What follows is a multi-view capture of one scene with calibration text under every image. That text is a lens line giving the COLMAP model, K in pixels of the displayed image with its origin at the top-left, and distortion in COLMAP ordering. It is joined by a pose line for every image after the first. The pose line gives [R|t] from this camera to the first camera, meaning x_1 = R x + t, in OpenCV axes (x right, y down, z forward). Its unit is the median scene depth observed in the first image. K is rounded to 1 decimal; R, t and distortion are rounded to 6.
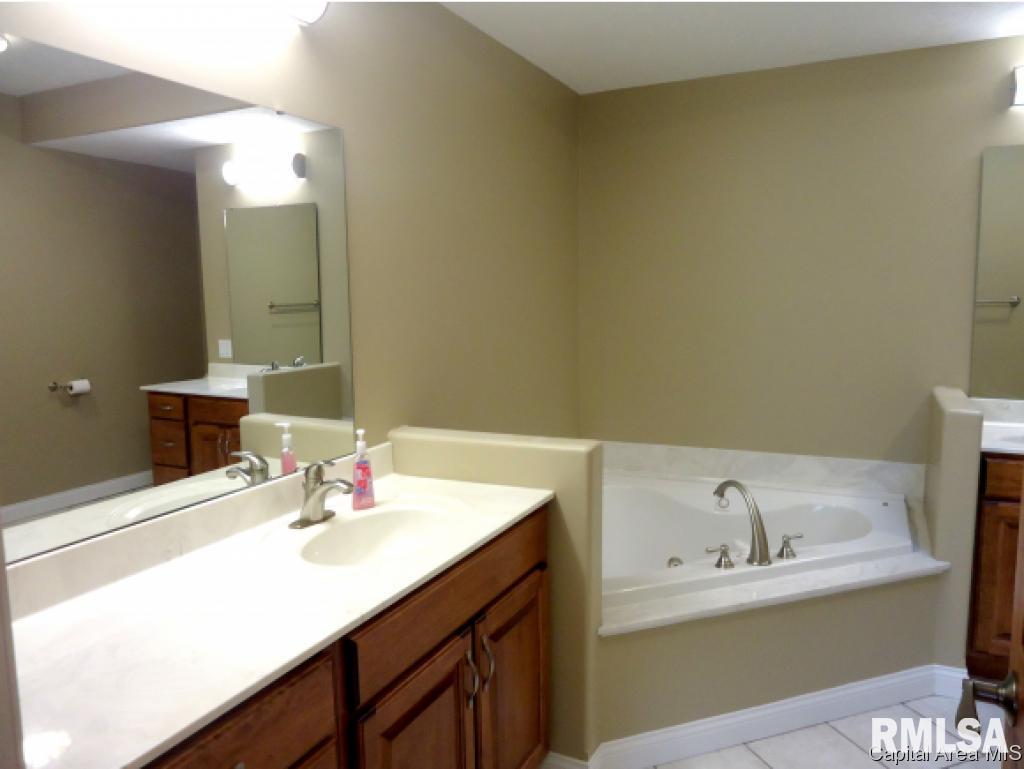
lens RADIAL K [[738.9, 0, 510.1], [0, 738.9, 380.0], [0, 0, 1]] dist [-0.014863, 0.006243]
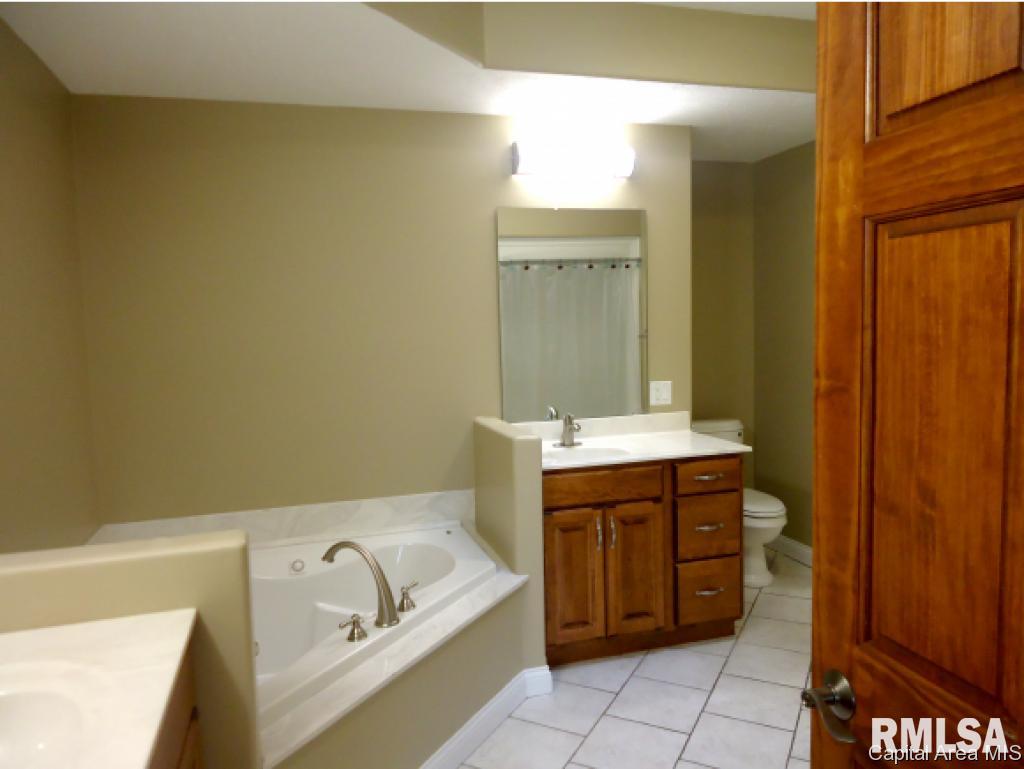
lens RADIAL K [[738.9, 0, 510.1], [0, 738.9, 380.0], [0, 0, 1]] dist [-0.014863, 0.006243]
pose [[0.734070, -0.061644, 0.676270, -0.157981], [0.097536, 0.995116, -0.015165, -0.029763], [-0.672032, 0.077093, 0.736498, 0.173228]]
